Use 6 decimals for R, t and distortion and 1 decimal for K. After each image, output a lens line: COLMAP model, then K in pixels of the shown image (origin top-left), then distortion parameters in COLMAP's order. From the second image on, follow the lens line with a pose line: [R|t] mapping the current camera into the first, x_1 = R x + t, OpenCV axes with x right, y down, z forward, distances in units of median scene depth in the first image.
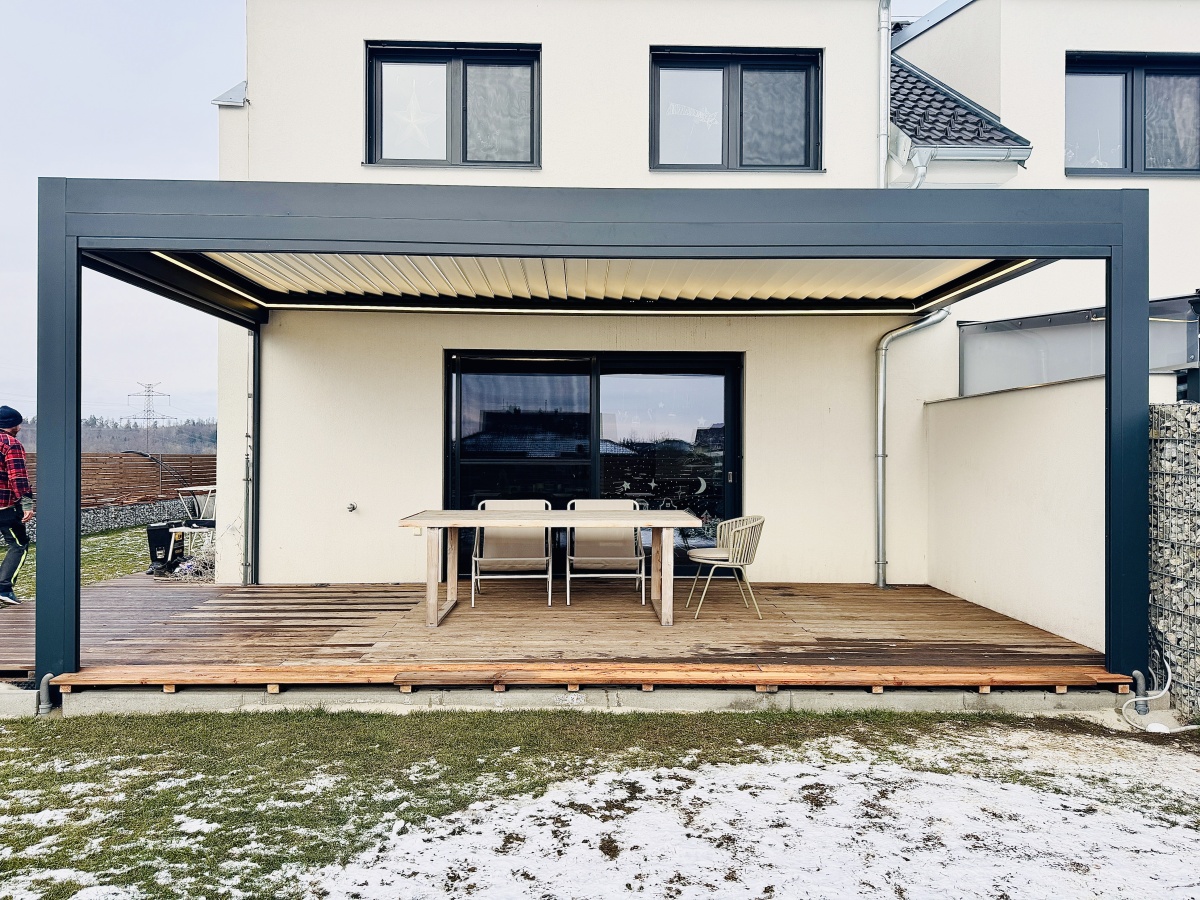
lens RADIAL K [[839.6, 0, 580.8], [0, 839.6, 449.4], [0, 0, 1]] dist [0.005422, -0.000386]
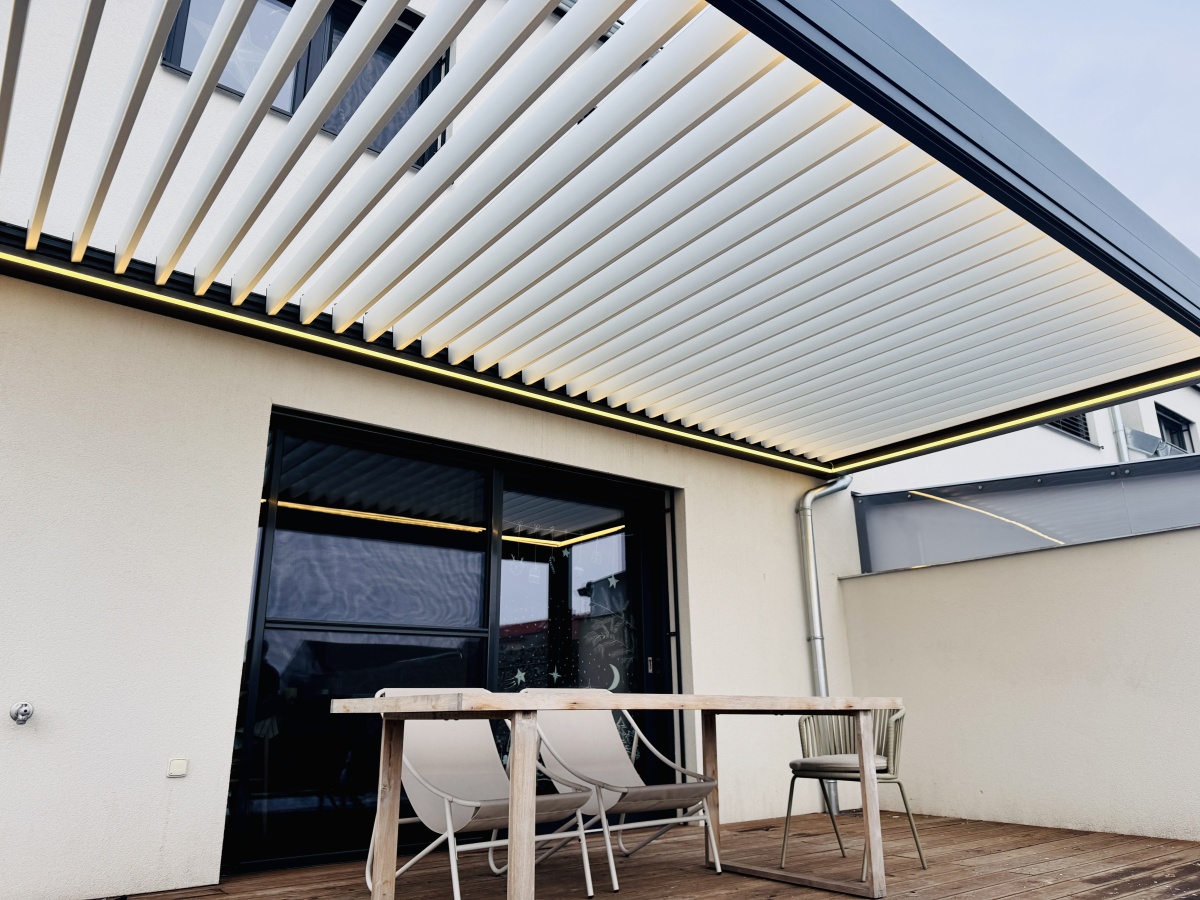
lens RADIAL K [[840.6, 0, 571.8], [0, 840.6, 460.3], [0, 0, 1]] dist [0.069856, -0.106289]
pose [[0.809528, 0.158341, 0.565325, -0.487433], [0.004941, 0.961070, -0.276260, 0.101723], [-0.587060, 0.226433, 0.777231, 0.726868]]
